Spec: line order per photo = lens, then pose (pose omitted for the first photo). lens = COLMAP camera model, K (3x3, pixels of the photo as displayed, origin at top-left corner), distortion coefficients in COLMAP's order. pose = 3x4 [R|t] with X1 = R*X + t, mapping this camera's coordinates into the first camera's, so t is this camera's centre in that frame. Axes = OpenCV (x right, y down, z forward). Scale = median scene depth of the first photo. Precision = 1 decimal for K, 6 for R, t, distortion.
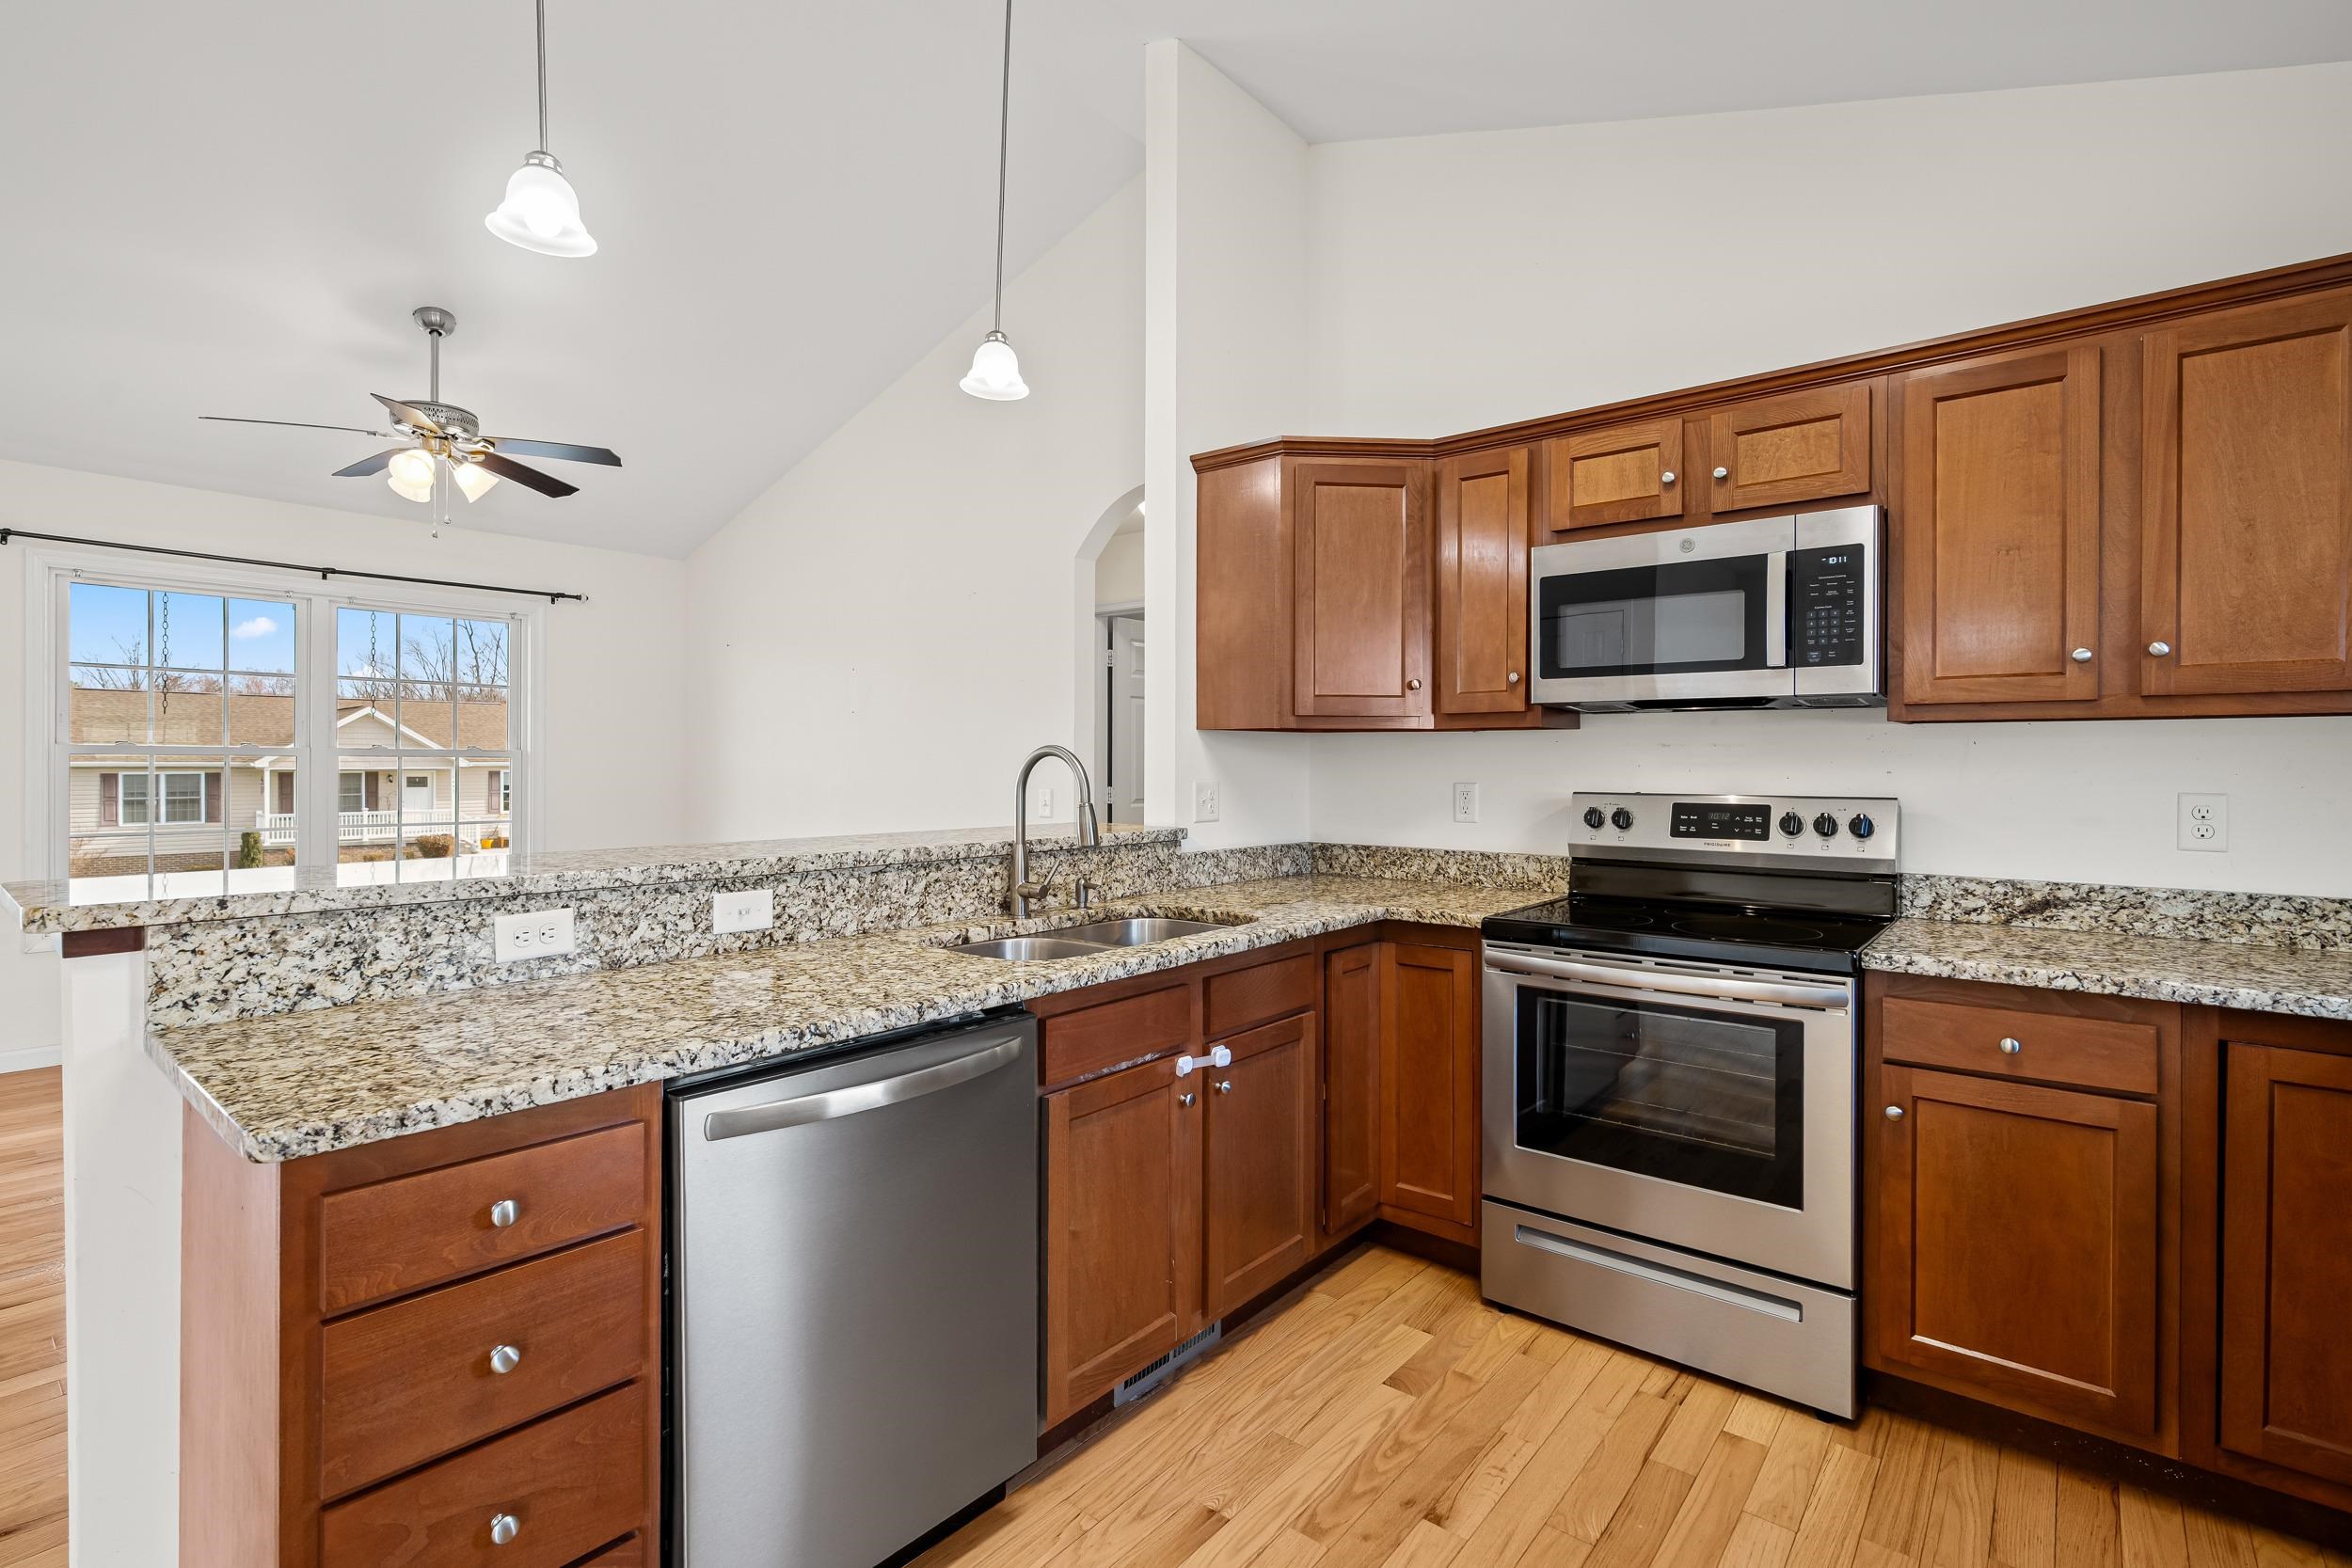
lens RADIAL K [[1100.5, 0, 1177.8], [0, 1100.5, 770.0], [0, 0, 1]] dist [-0.001034, 0.001135]
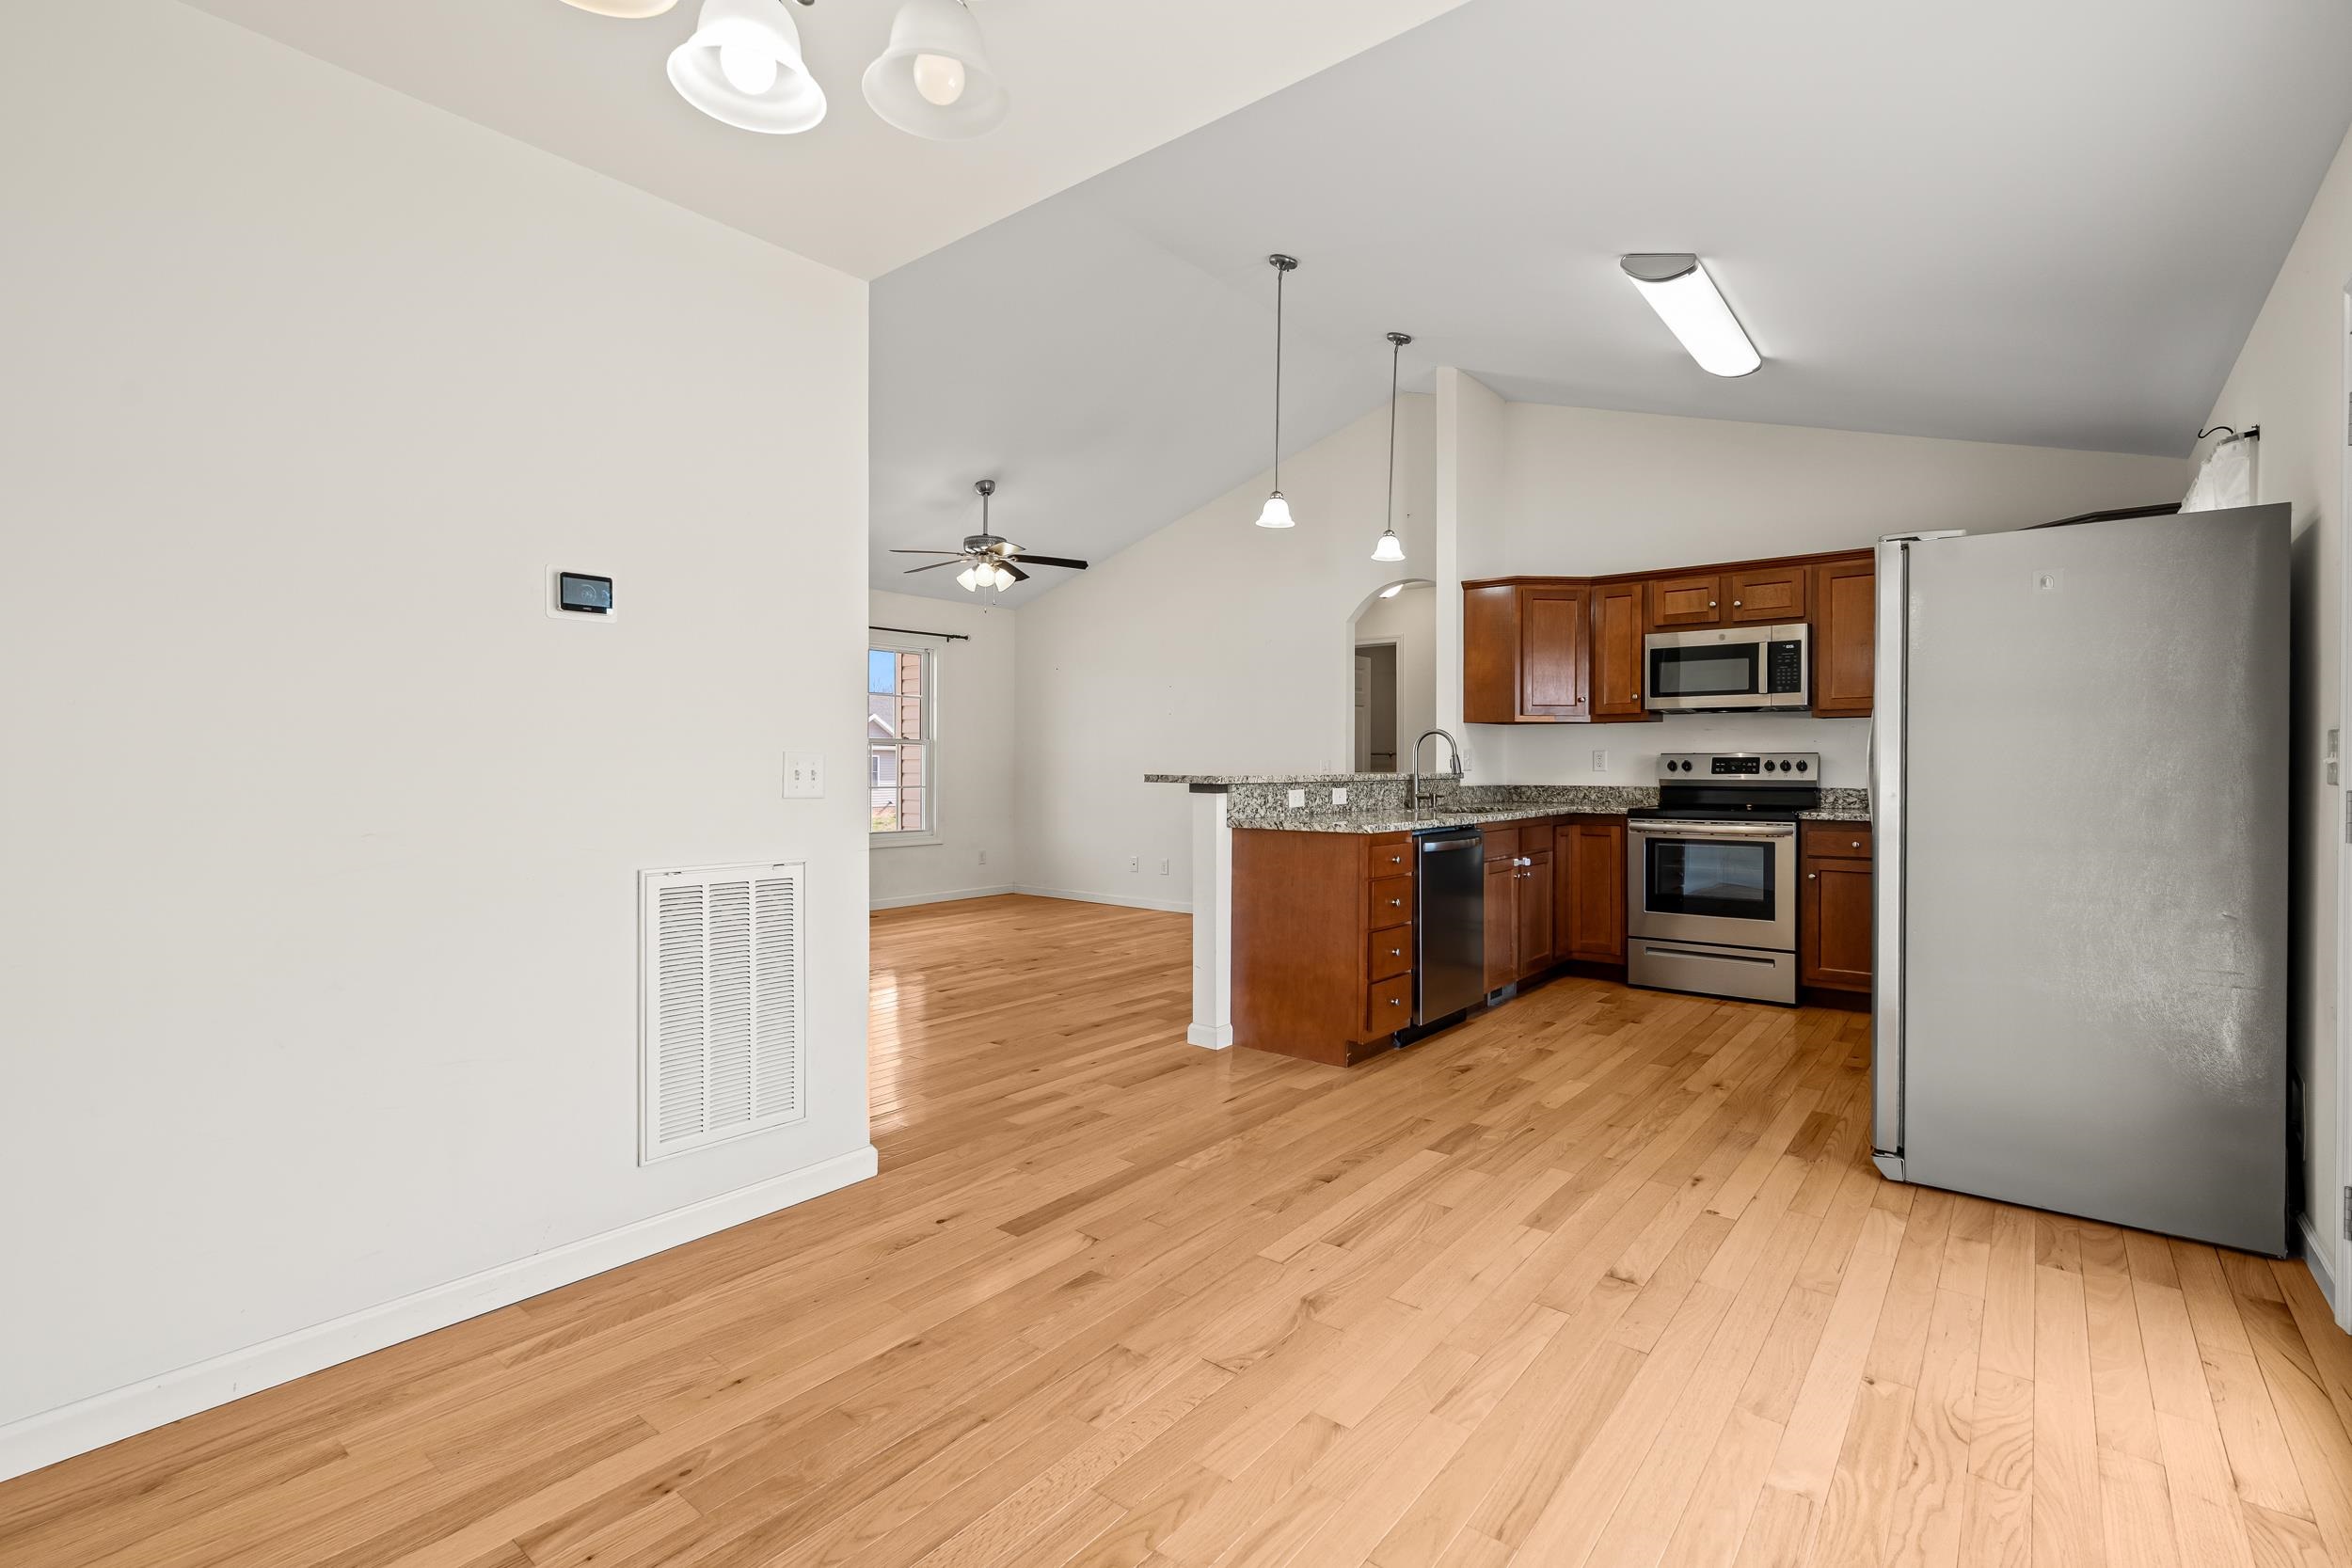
lens RADIAL K [[1081.0, 0, 1177.6], [0, 1081.0, 774.4], [0, 0, 1]] dist [-0.002732, 0.000305]
pose [[0.999967, -0.002024, 0.007900, -0.697903], [0.001995, 0.999991, 0.003731, 0.064183], [-0.007908, -0.003715, 0.999962, -1.247407]]
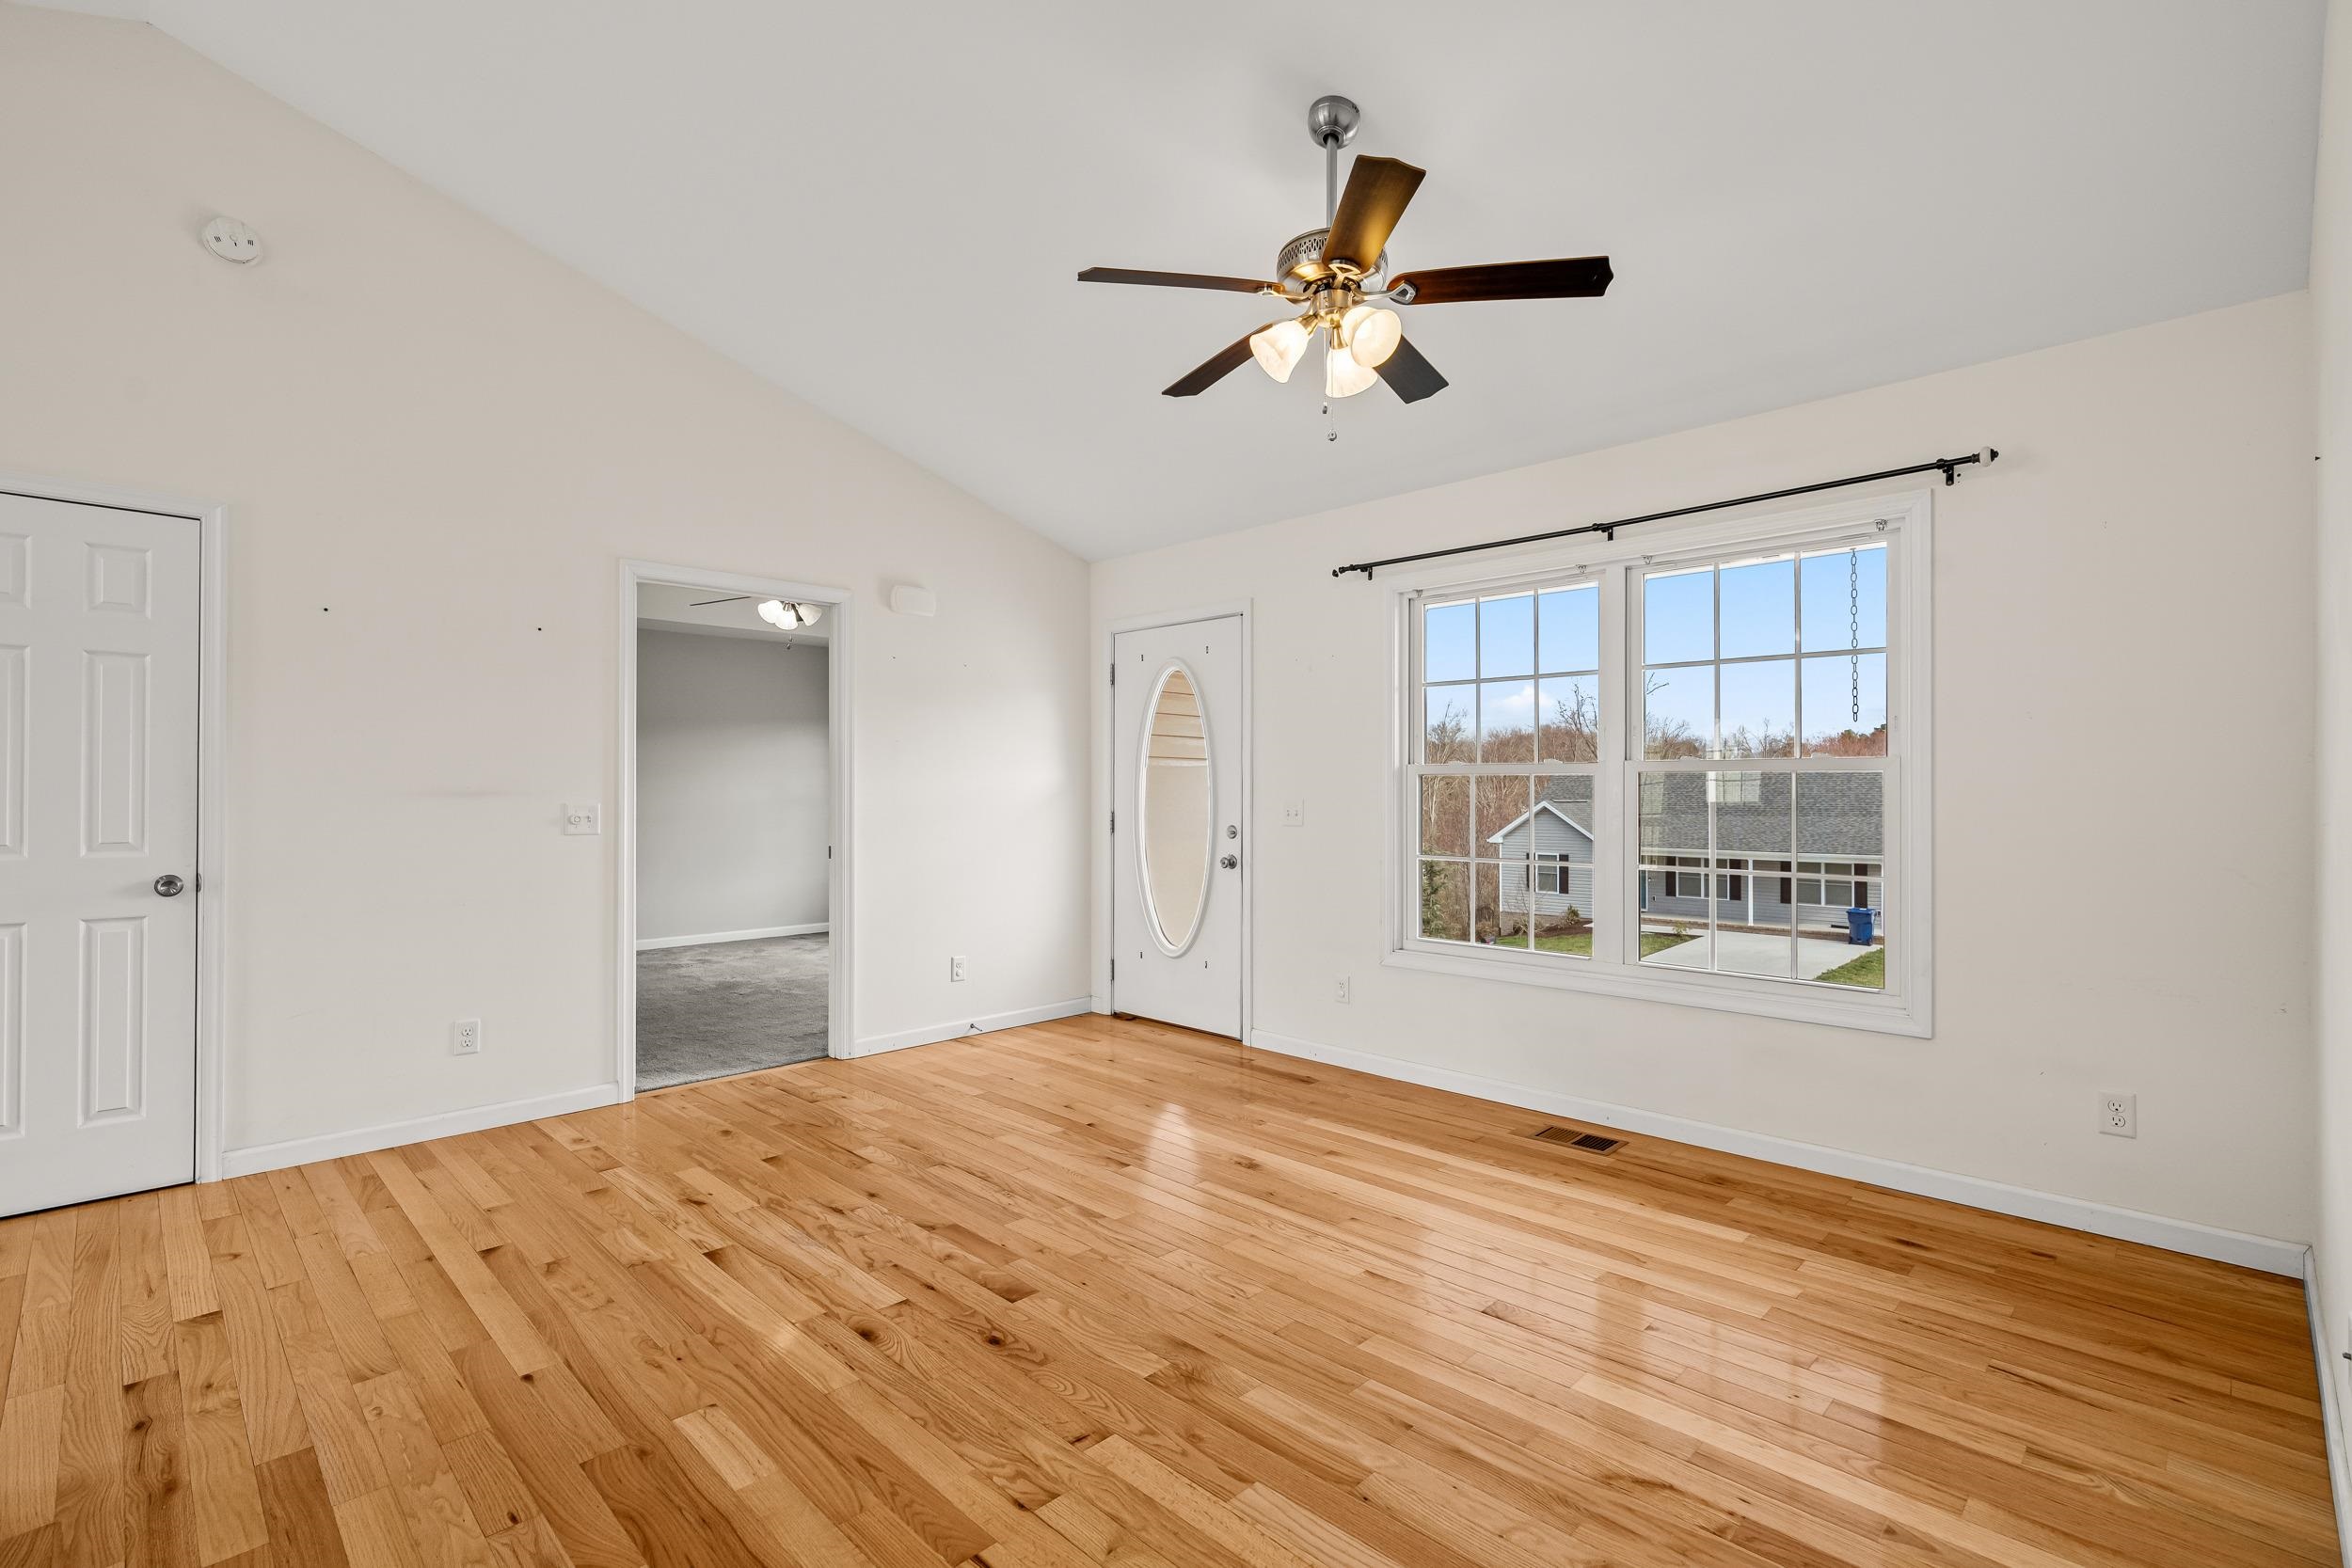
lens RADIAL K [[1068.5, 0, 1138.4], [0, 1068.5, 787.3], [0, 0, 1]] dist [-0.003499, 0.000882]
pose [[-0.116095, -0.007894, -0.993207, -0.025013], [-0.007557, 0.999946, -0.007065, 0.012672], [0.993209, 0.006685, -0.116148, 1.724551]]
